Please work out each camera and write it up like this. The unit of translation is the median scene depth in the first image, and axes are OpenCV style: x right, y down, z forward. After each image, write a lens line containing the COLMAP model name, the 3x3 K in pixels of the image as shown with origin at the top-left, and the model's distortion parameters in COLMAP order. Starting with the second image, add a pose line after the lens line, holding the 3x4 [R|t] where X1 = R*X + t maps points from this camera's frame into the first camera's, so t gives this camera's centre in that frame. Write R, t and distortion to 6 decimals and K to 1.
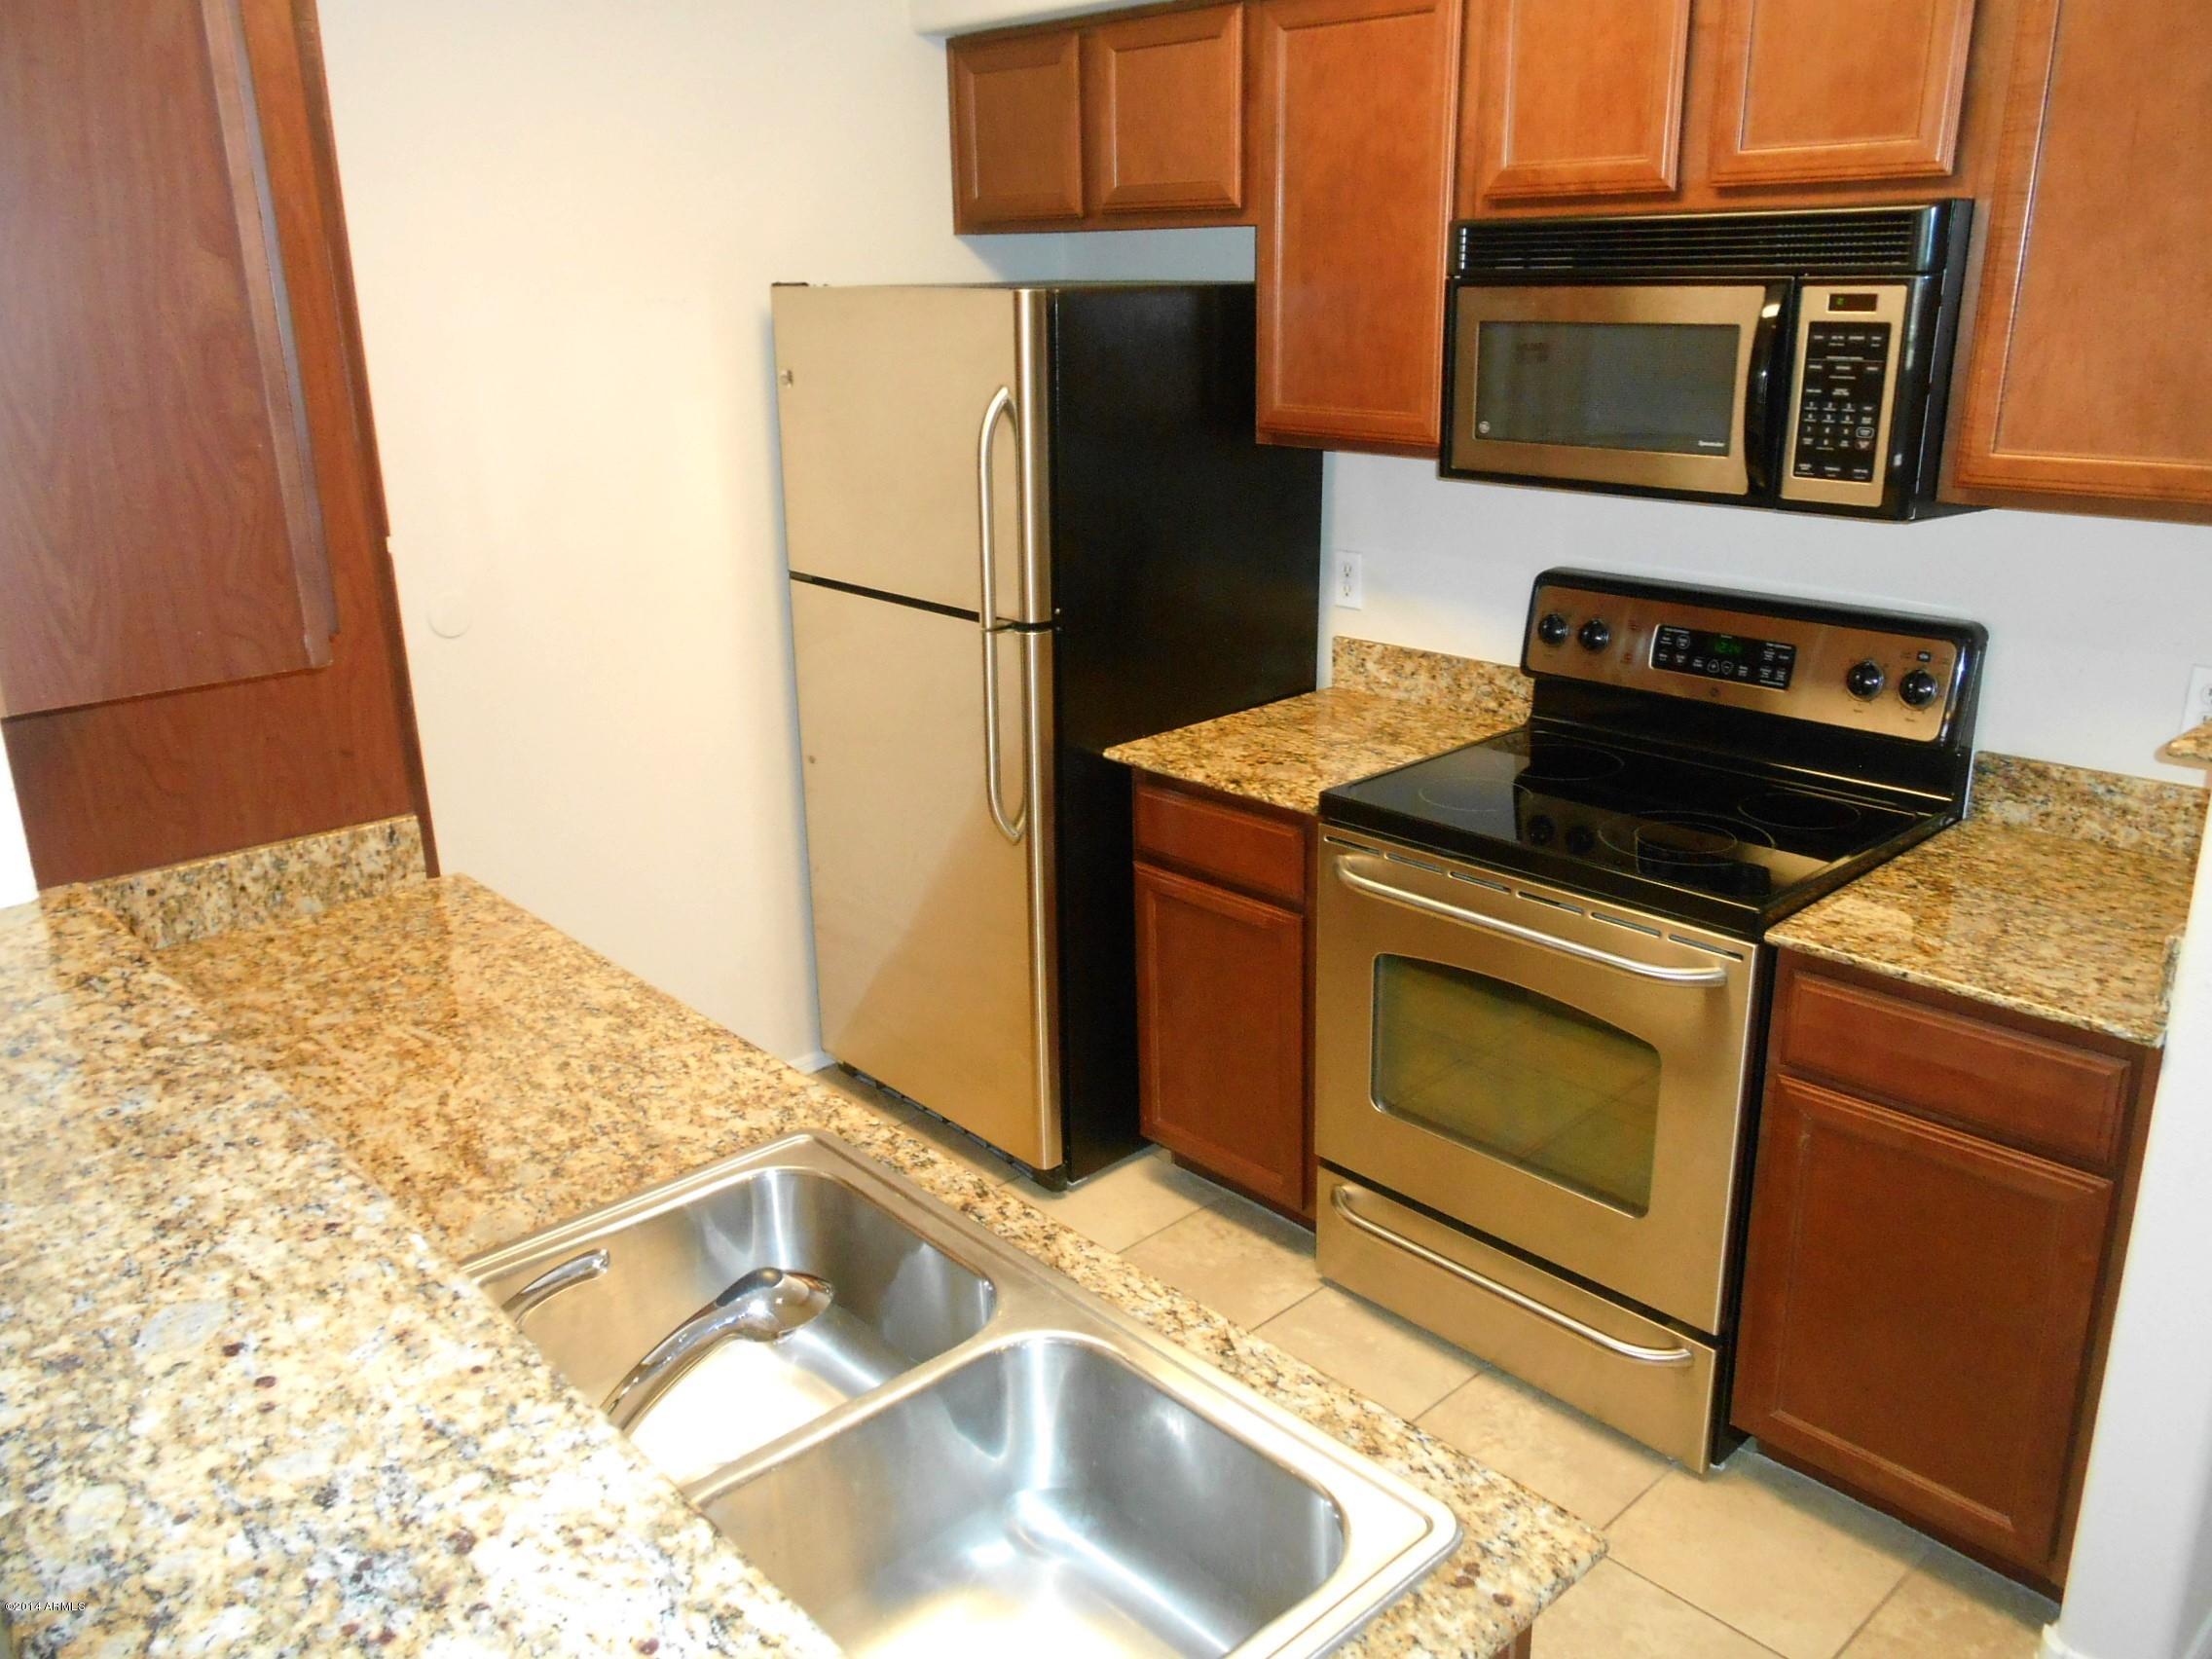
lens RADIAL K [[1724.0, 0, 1106.0], [0, 1724.0, 829.5], [0, 0, 1]] dist [-0.044464, -0.002952]
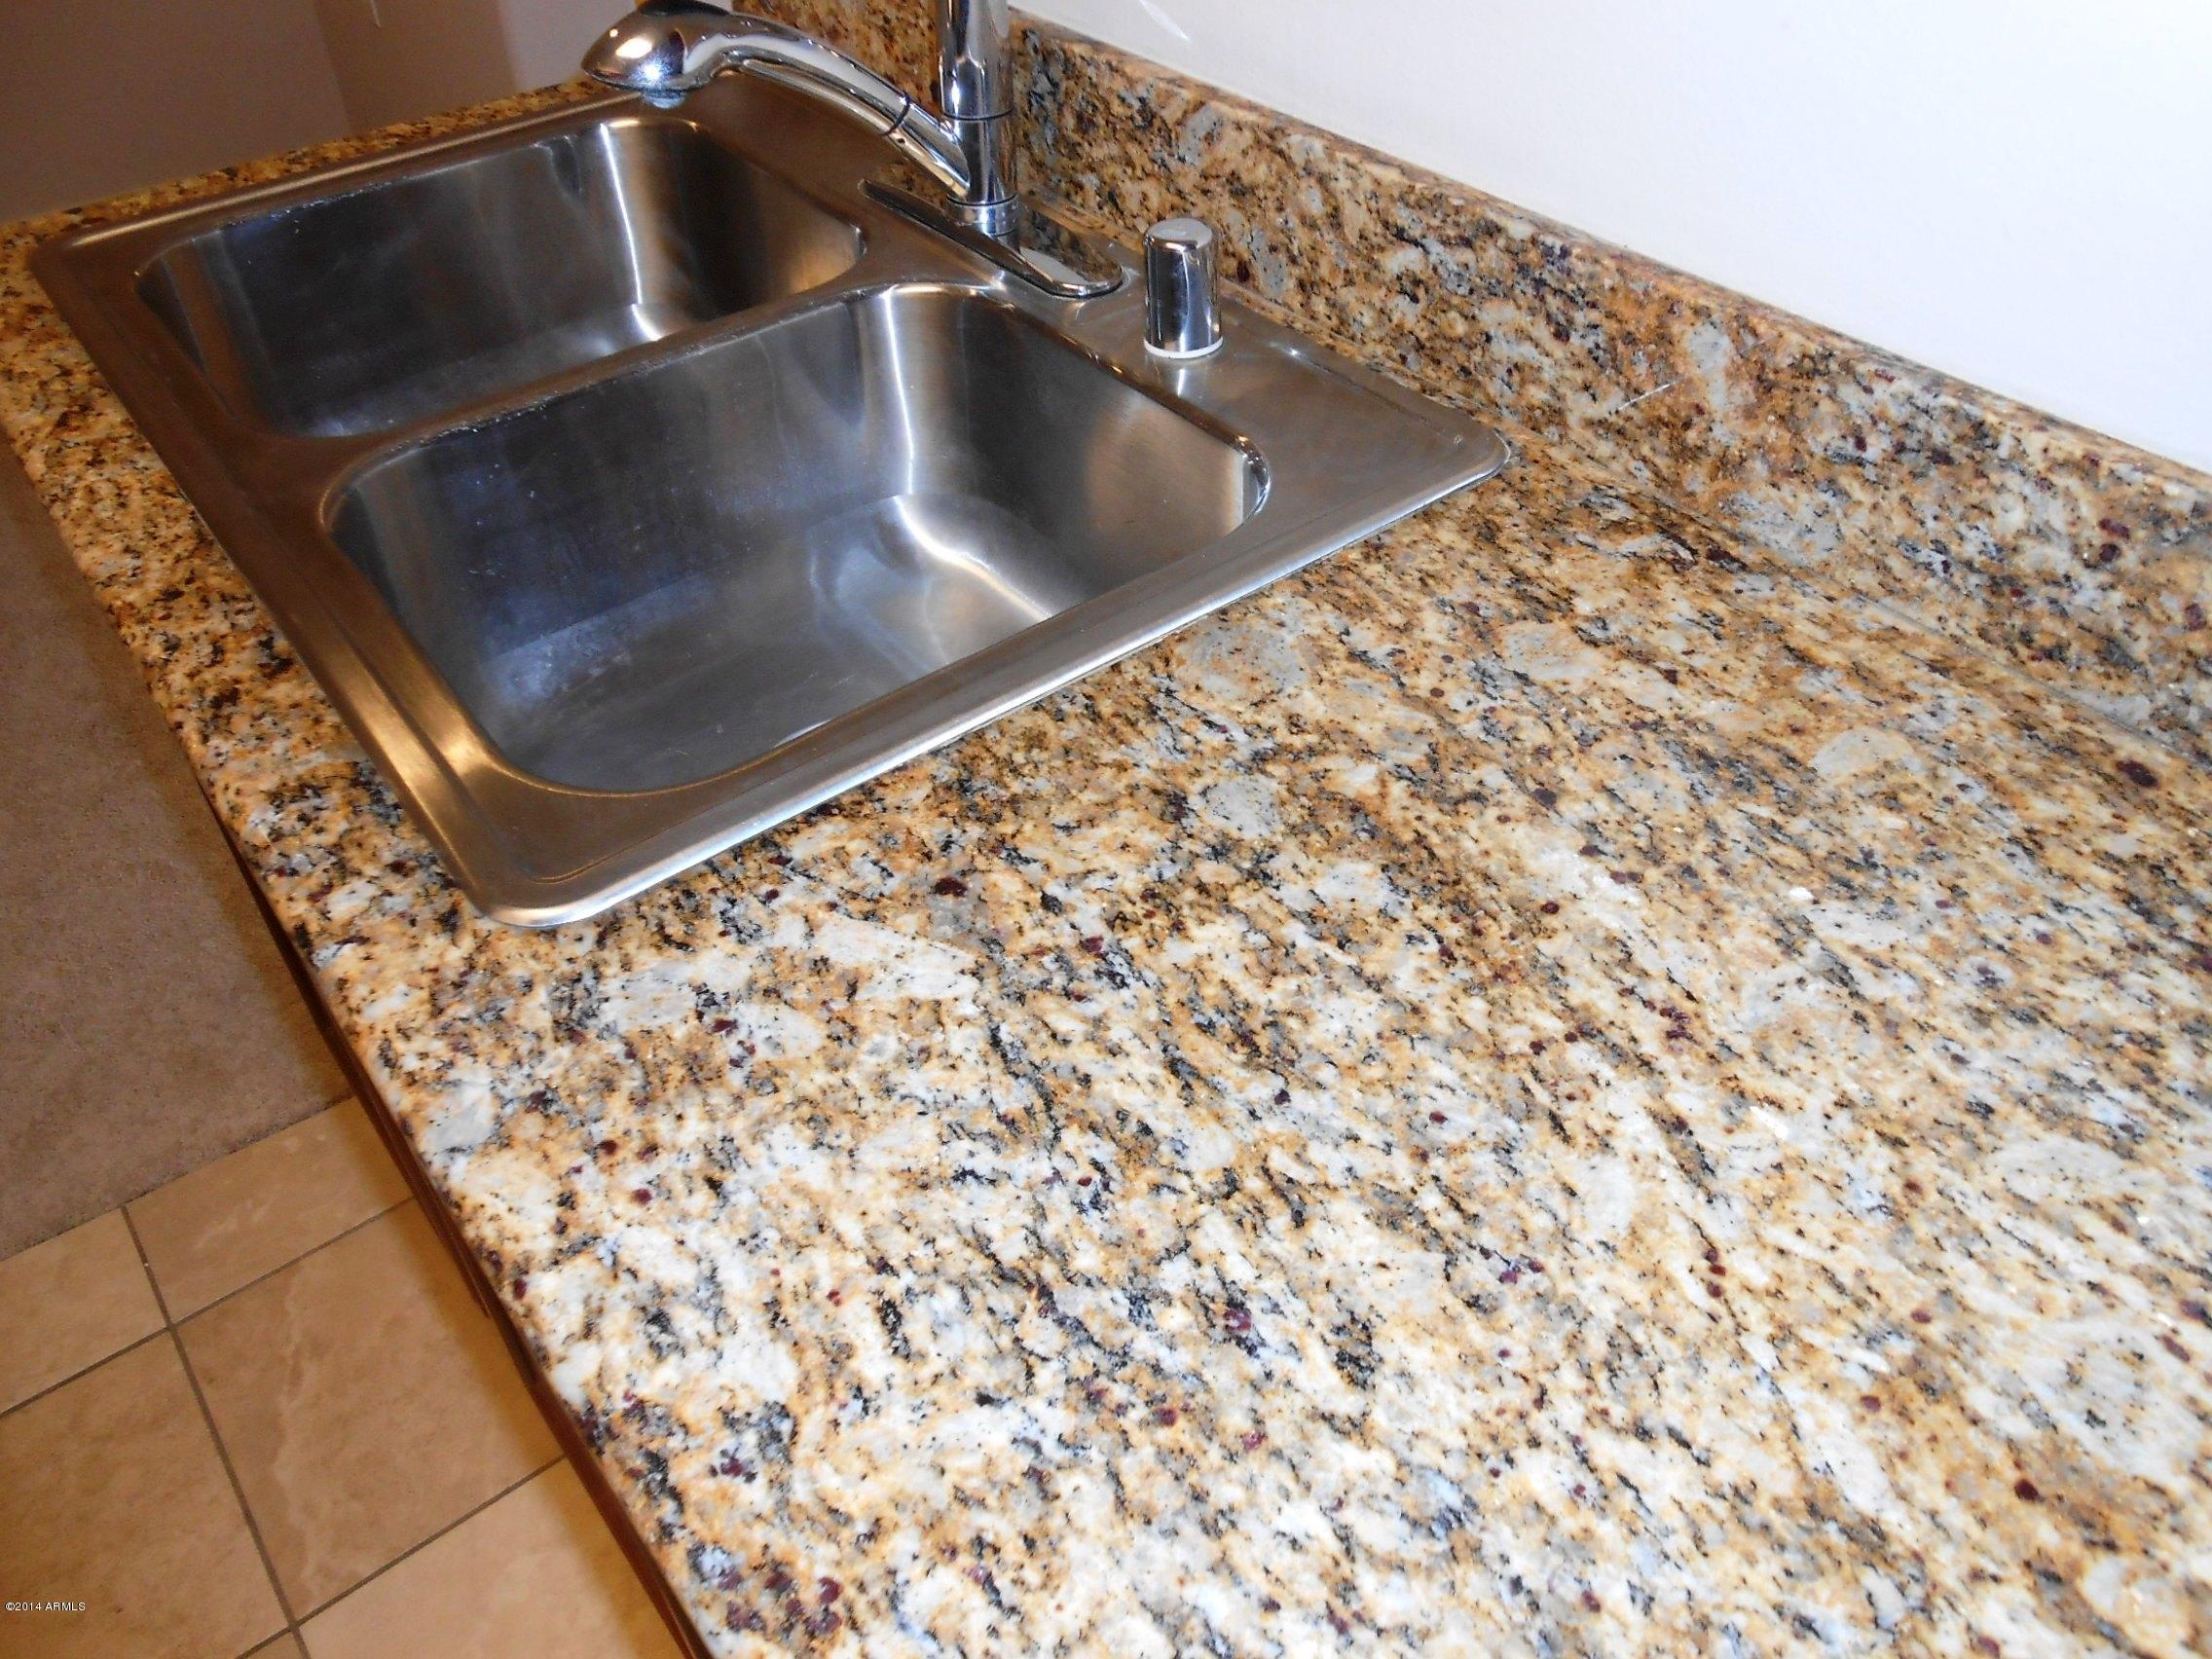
lens RADIAL K [[1724.0, 0, 1106.0], [0, 1724.0, 829.5], [0, 0, 1]] dist [-0.044464, -0.002952]
pose [[-0.995604, -0.016429, 0.092214, -0.333556], [0.071560, 0.501806, 0.862015, -0.143425], [-0.060436, 0.864824, -0.498425, 1.177992]]
